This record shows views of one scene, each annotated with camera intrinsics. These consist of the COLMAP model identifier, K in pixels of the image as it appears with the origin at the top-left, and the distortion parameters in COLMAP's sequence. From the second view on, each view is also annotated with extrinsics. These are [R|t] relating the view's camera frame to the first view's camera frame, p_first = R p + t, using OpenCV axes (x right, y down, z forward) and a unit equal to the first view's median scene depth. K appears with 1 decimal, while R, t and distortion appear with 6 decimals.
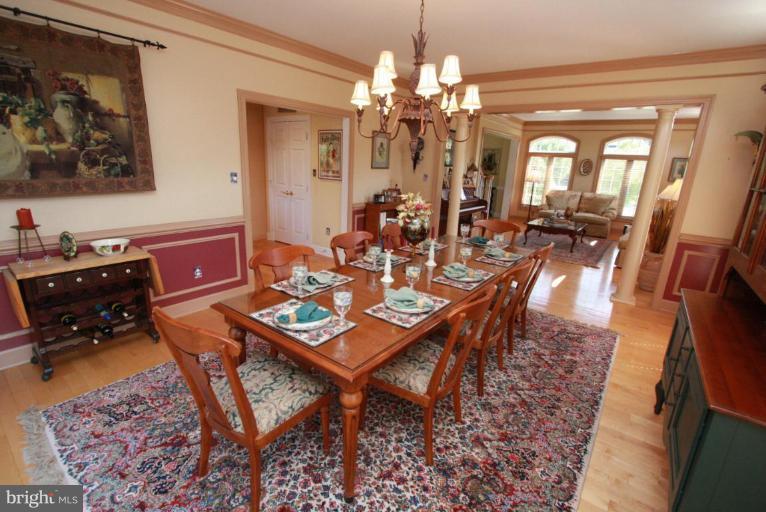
lens RADIAL K [[355.0, 0, 382.8], [0, 355.0, 255.1], [0, 0, 1]] dist [-0.017449, -0.000281]
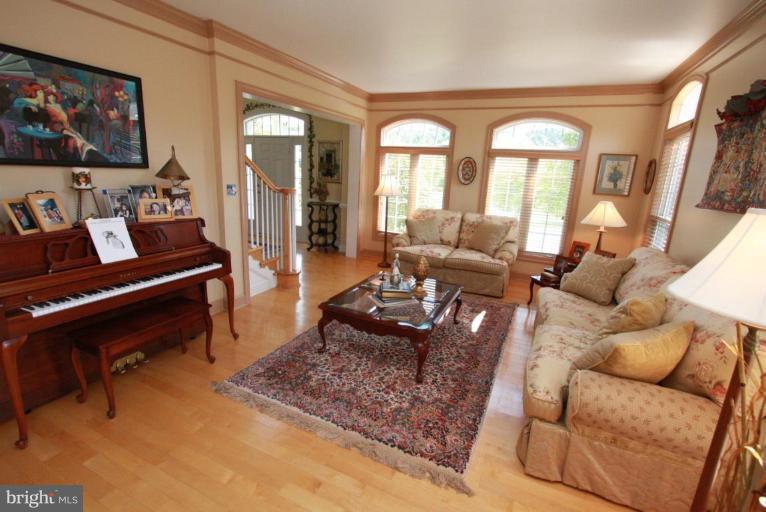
lens RADIAL K [[355.0, 0, 380.3], [0, 355.0, 252.3], [0, 0, 1]] dist [-0.017449, -0.000281]
pose [[0.977947, -0.043153, 0.204349, 0.302429], [0.046766, 0.998823, -0.012880, -0.110411], [-0.203552, 0.022153, 0.978813, 0.443817]]
